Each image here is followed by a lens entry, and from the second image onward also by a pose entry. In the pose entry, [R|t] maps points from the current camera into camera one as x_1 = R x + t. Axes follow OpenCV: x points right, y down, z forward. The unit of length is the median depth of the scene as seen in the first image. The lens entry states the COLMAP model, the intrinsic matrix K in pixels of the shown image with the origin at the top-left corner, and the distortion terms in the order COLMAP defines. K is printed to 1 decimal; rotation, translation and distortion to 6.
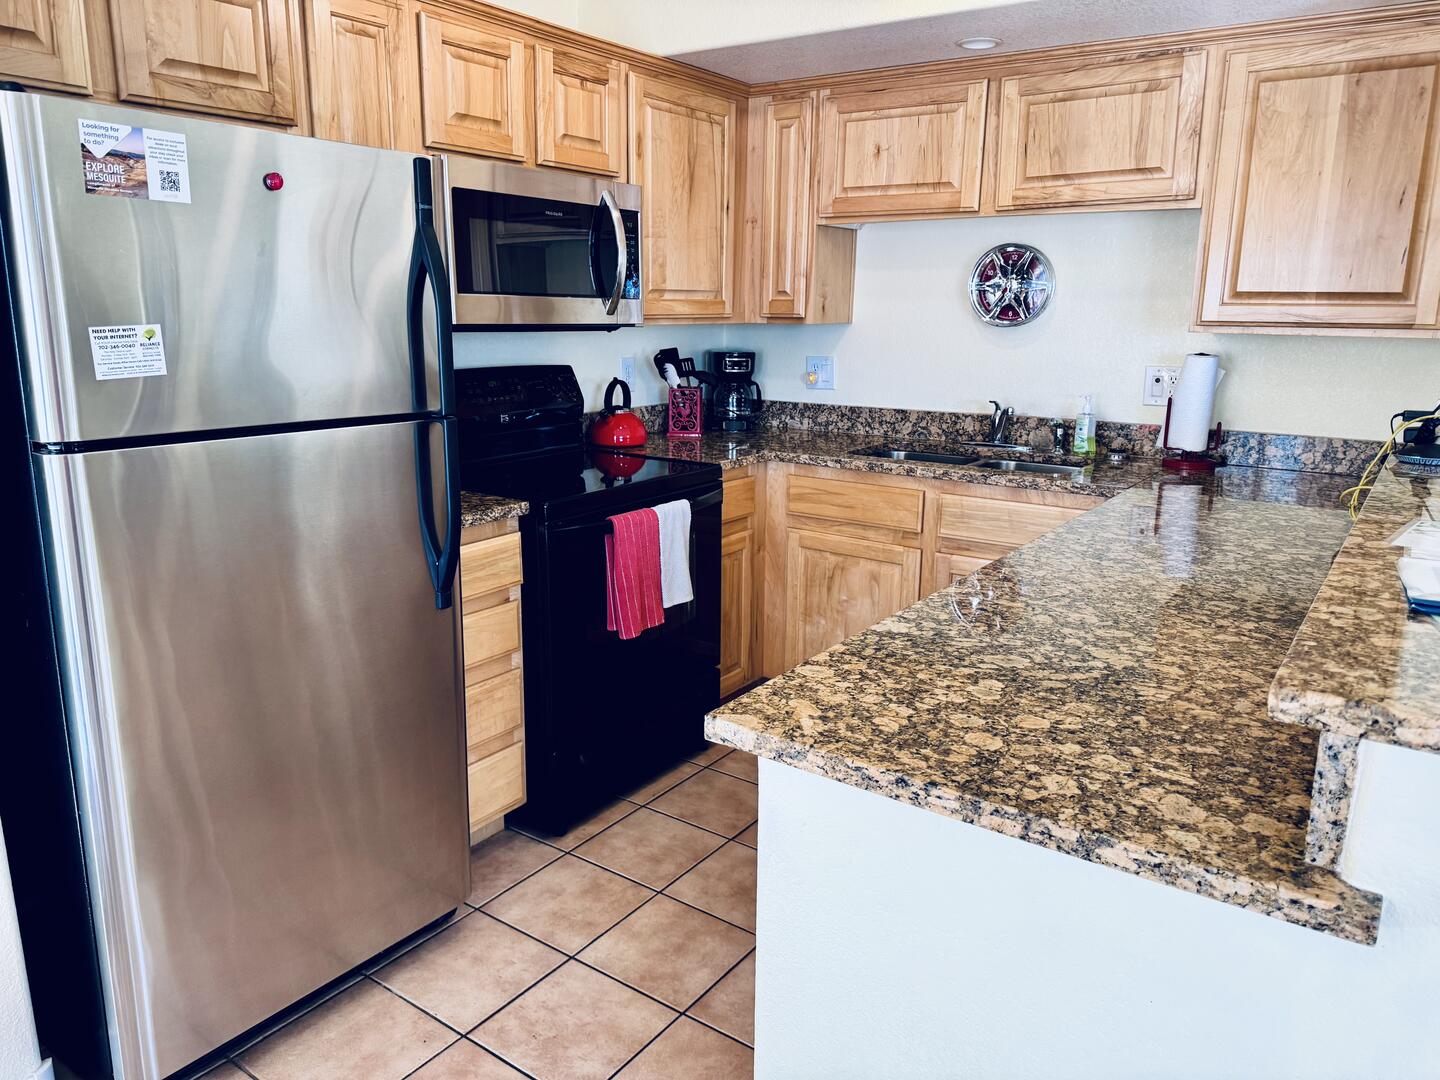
lens RADIAL K [[1023.4, 0, 715.5], [0, 1023.4, 543.6], [0, 0, 1]] dist [0.031365, -0.050145]
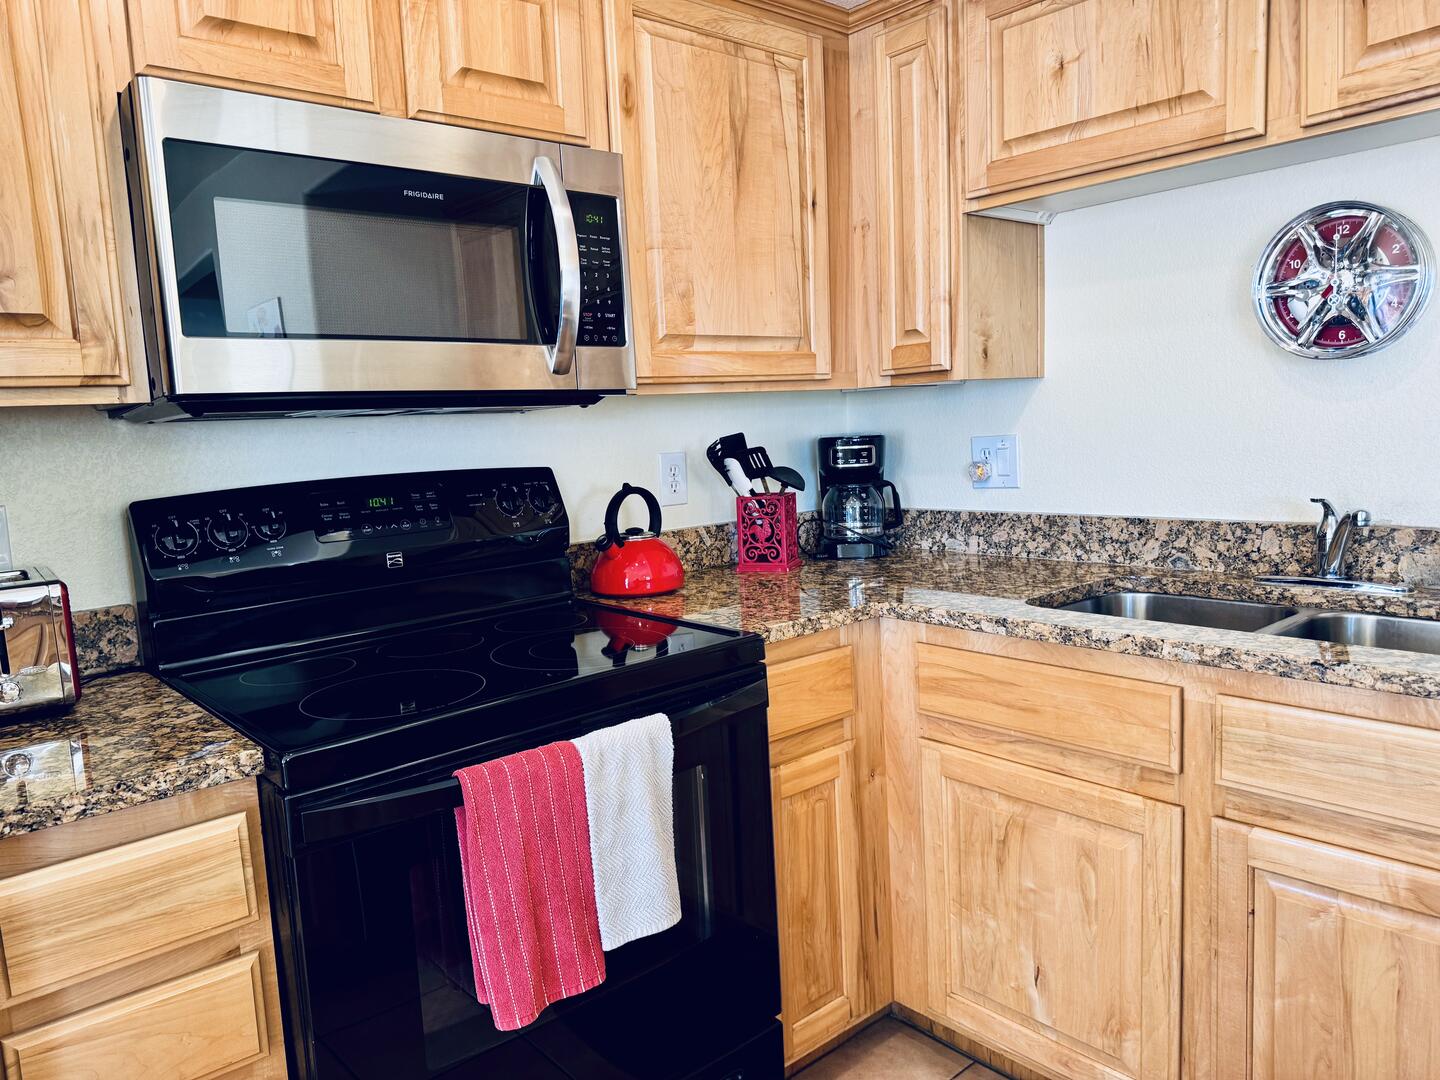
lens RADIAL K [[1023.4, 0, 713.1], [0, 1023.4, 529.1], [0, 0, 1]] dist [0.031365, -0.050145]
pose [[0.969079, -0.029299, -0.245005, 0.102342], [0.000226, 0.993031, -0.117857, -0.063644], [0.246751, 0.114157, 0.962332, 0.432772]]
